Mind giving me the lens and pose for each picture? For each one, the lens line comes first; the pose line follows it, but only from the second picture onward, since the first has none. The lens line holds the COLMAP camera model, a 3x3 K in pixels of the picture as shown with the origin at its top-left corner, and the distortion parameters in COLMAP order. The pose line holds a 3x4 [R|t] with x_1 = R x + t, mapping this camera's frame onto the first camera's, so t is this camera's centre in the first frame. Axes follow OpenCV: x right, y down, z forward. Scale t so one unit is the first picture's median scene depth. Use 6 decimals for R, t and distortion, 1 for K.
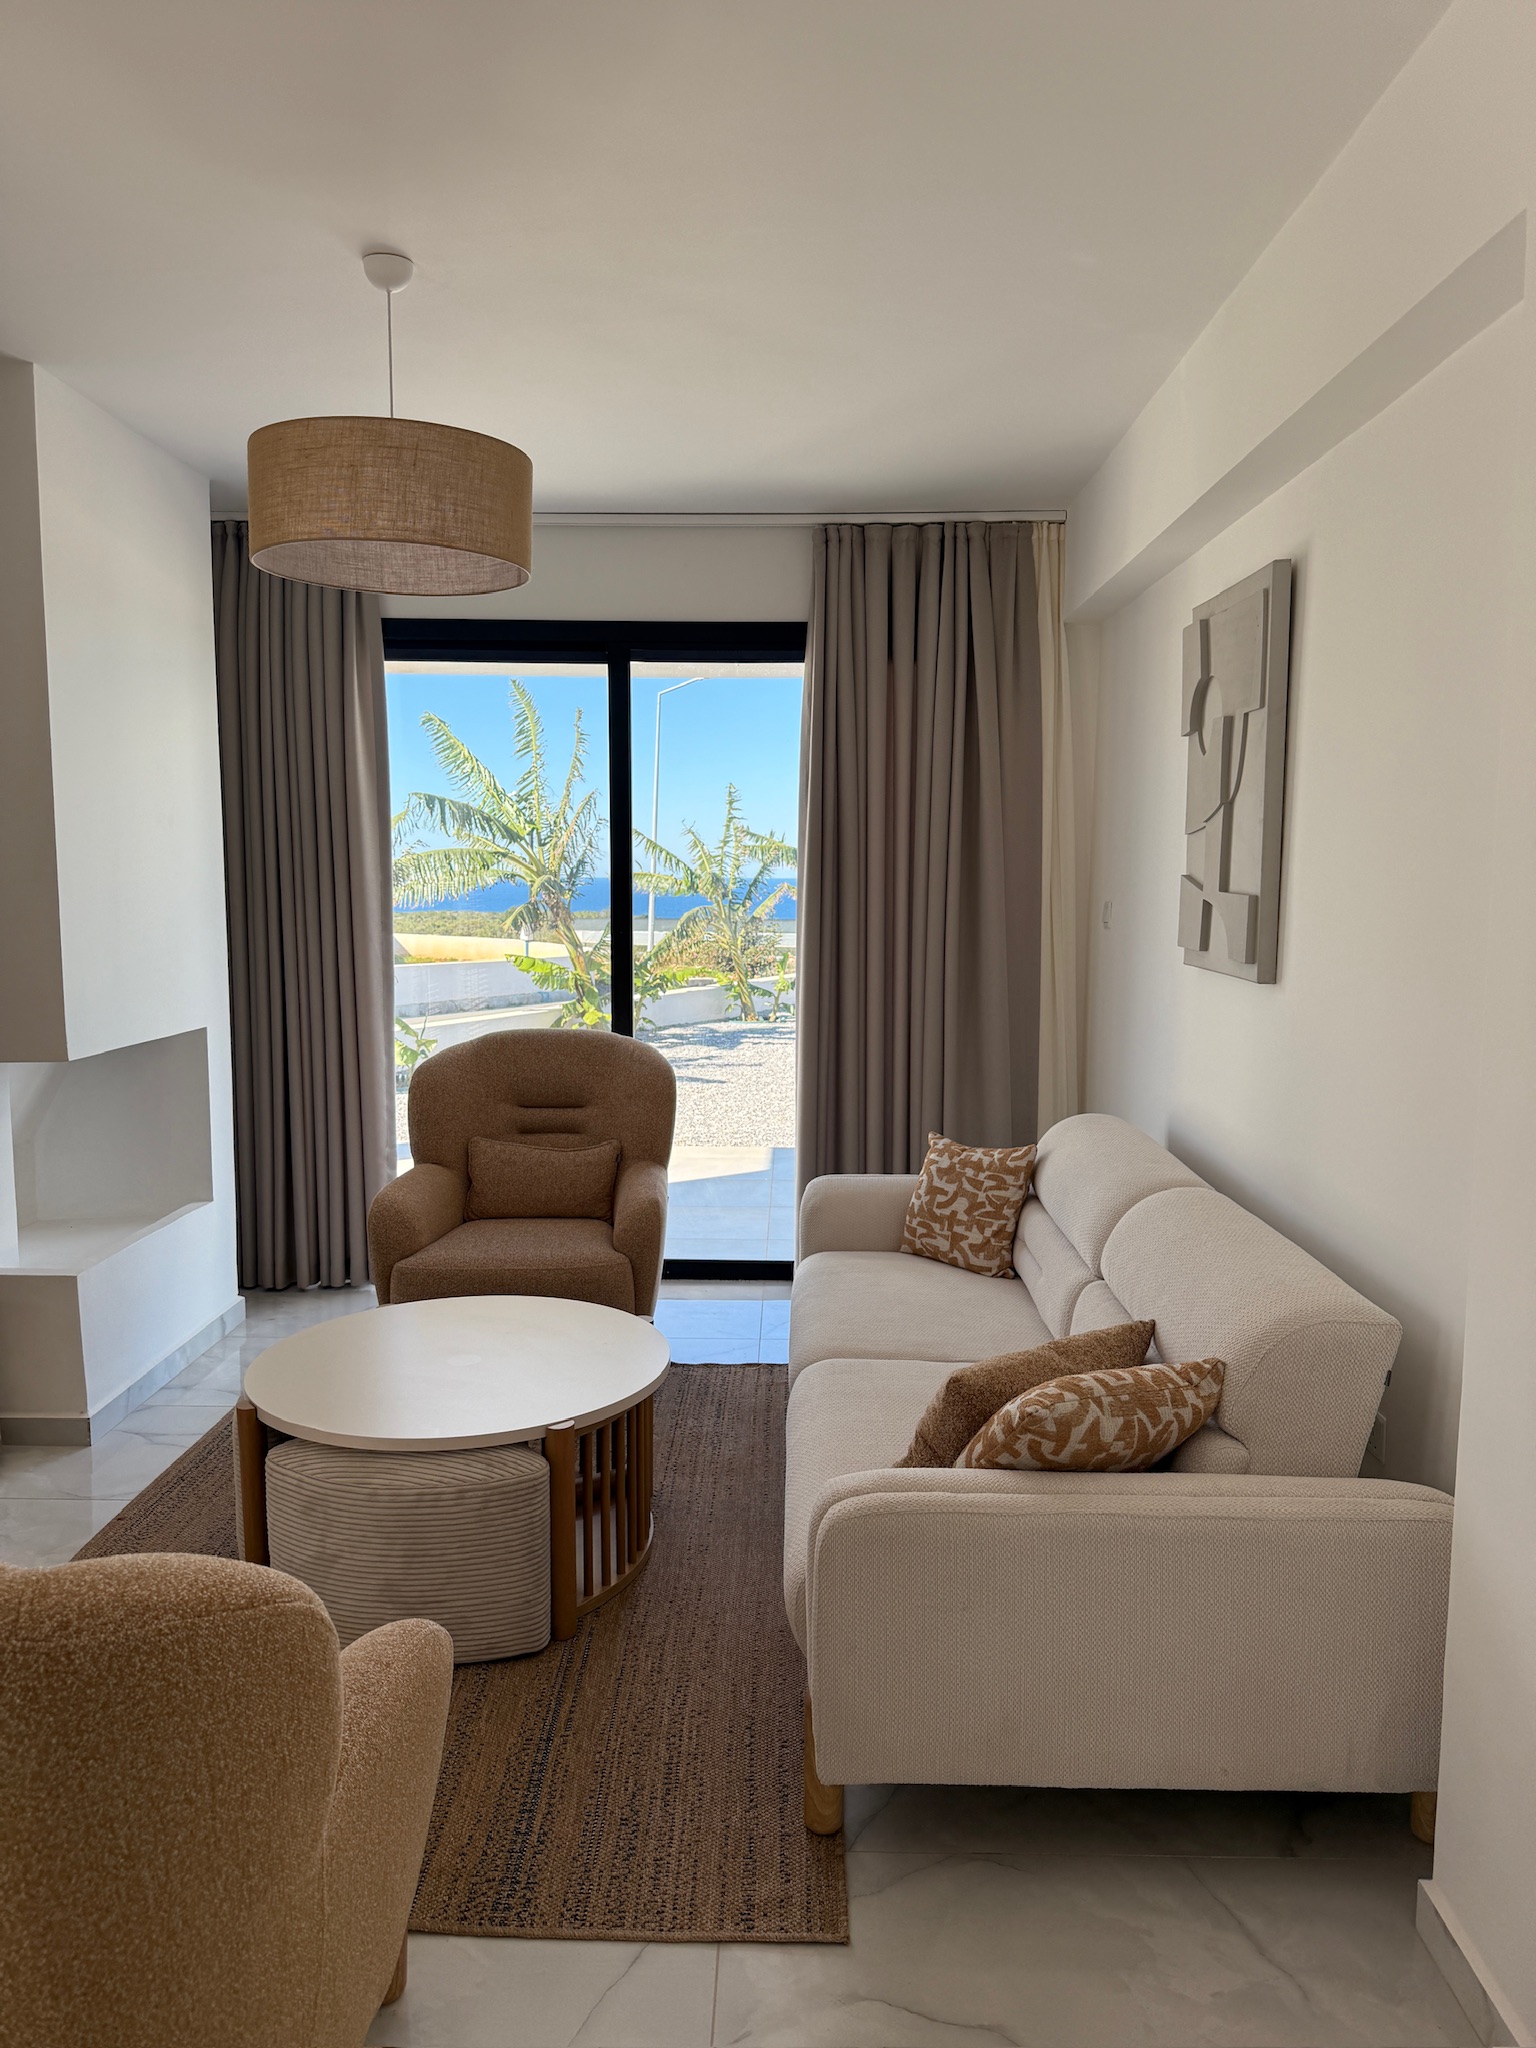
lens RADIAL K [[1398.7, 0, 768.0], [0, 1398.7, 1024.0], [0, 0, 1]] dist [0.084206, -0.000544]
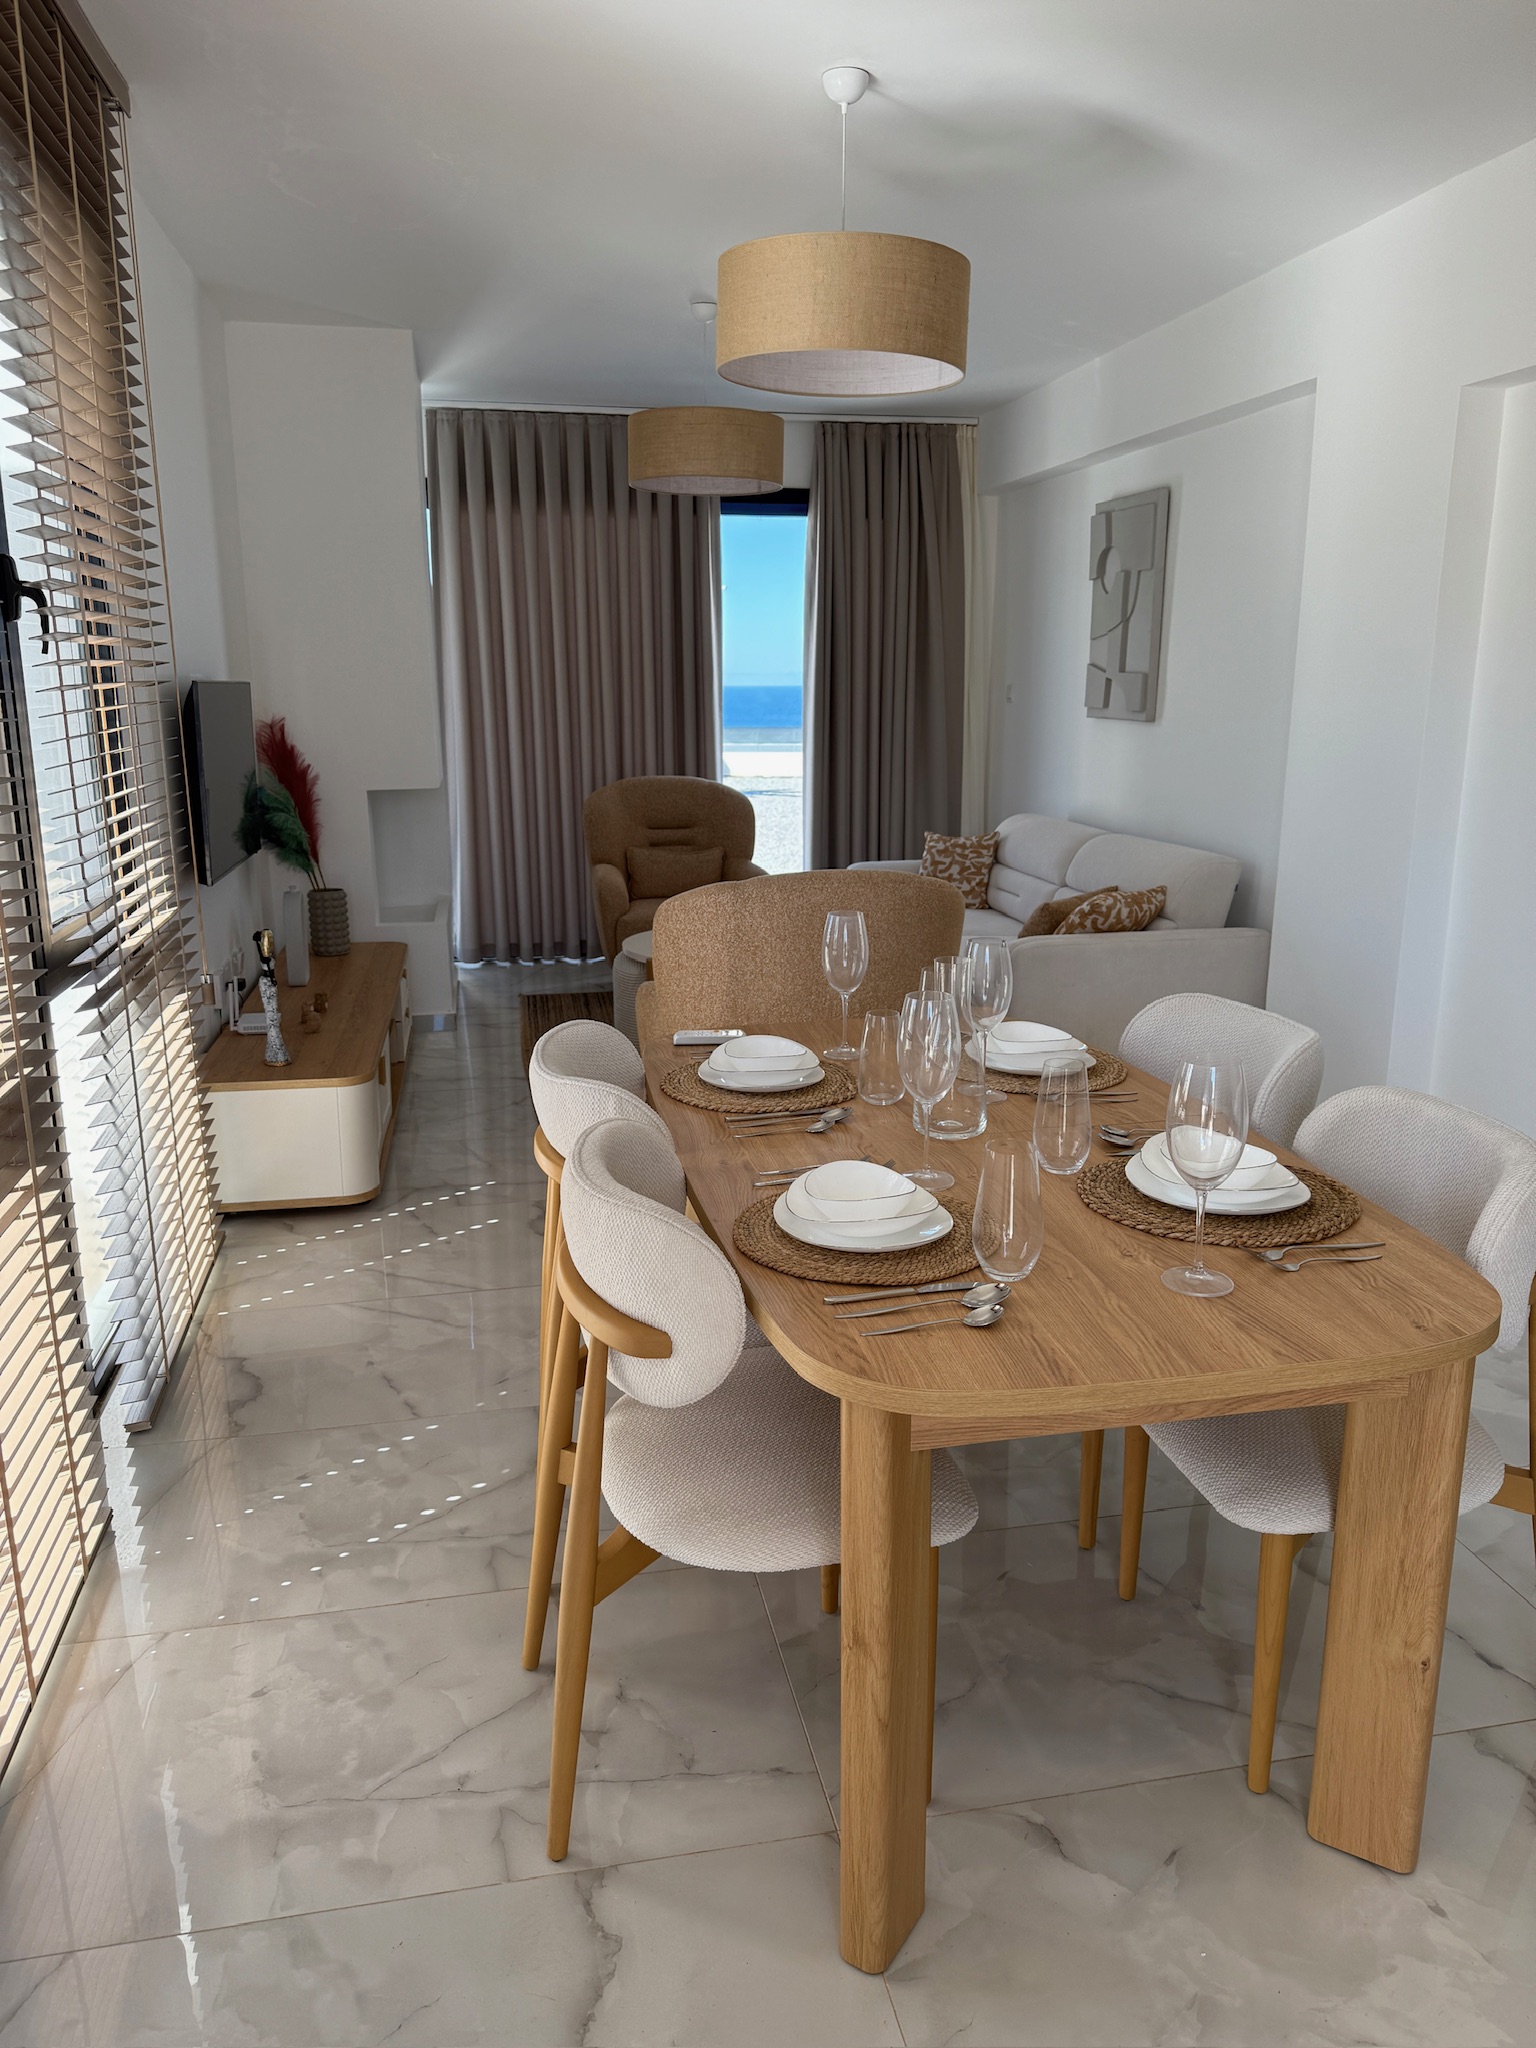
lens RADIAL K [[1398.7, 0, 768.0], [0, 1398.7, 1024.0], [0, 0, 1]] dist [0.084206, -0.000544]
pose [[0.975113, -0.058035, 0.213979, -0.469570], [0.030136, 0.990869, 0.131414, 0.088820], [-0.219652, -0.121695, 0.967958, -0.622230]]
